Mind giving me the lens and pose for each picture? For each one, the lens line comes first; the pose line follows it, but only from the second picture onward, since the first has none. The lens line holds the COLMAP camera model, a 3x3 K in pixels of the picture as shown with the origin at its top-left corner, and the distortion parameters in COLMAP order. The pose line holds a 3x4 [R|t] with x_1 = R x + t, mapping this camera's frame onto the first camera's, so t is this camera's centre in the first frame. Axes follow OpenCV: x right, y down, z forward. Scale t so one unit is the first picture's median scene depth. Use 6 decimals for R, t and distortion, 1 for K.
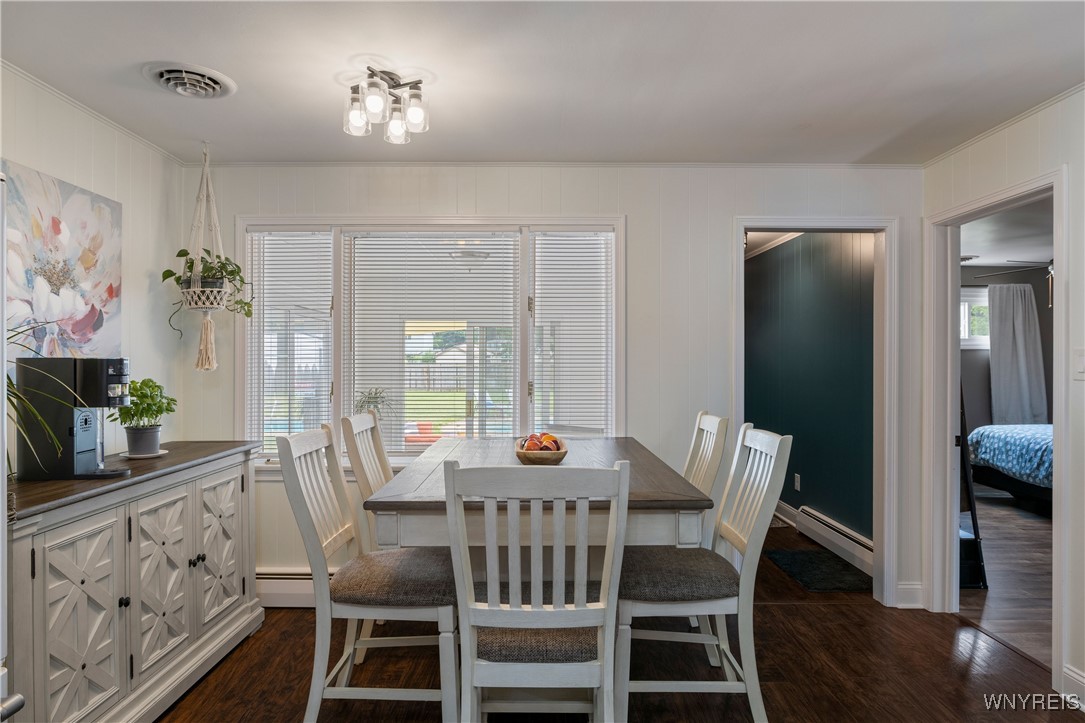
lens RADIAL K [[632.0, 0, 535.3], [0, 632.0, 360.1], [0, 0, 1]] dist [0.002579, 0.000170]
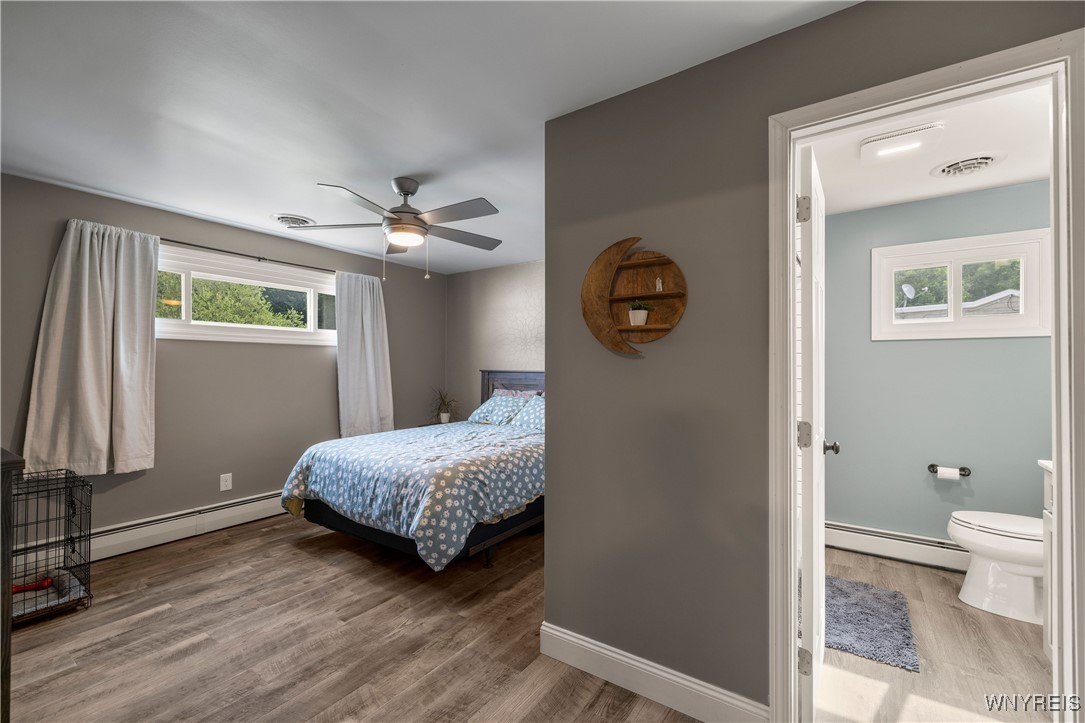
lens RADIAL K [[460.0, 0, 548.3], [0, 460.0, 364.6], [0, 0, 1]] dist [0.003862, -0.000236]
pose [[0.562444, 0.004986, 0.826820, 0.737112], [0.003966, 0.999954, -0.008727, 0.030403], [-0.826826, 0.008188, 0.562399, 0.838594]]
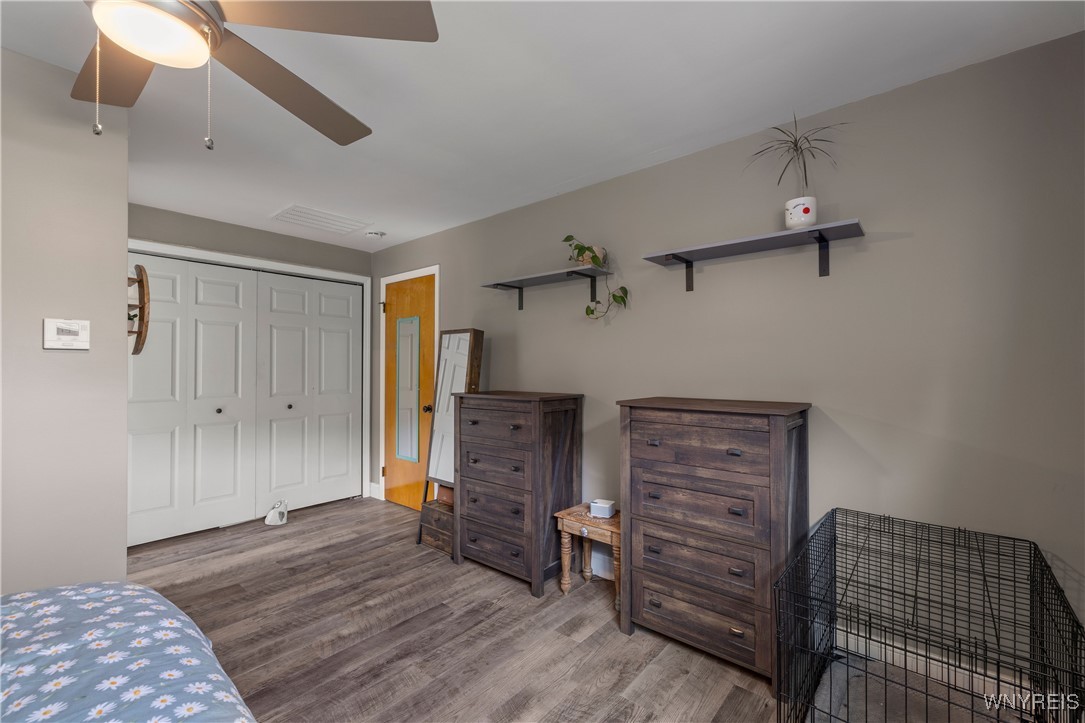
lens RADIAL K [[460.0, 0, 544.3], [0, 460.0, 363.9], [0, 0, 1]] dist [0.003862, -0.000236]
pose [[-0.649872, -0.008658, -0.759995, 1.395539], [-0.005757, 0.999963, -0.006469, 0.029355], [0.760022, 0.000171, -0.649897, 2.028384]]
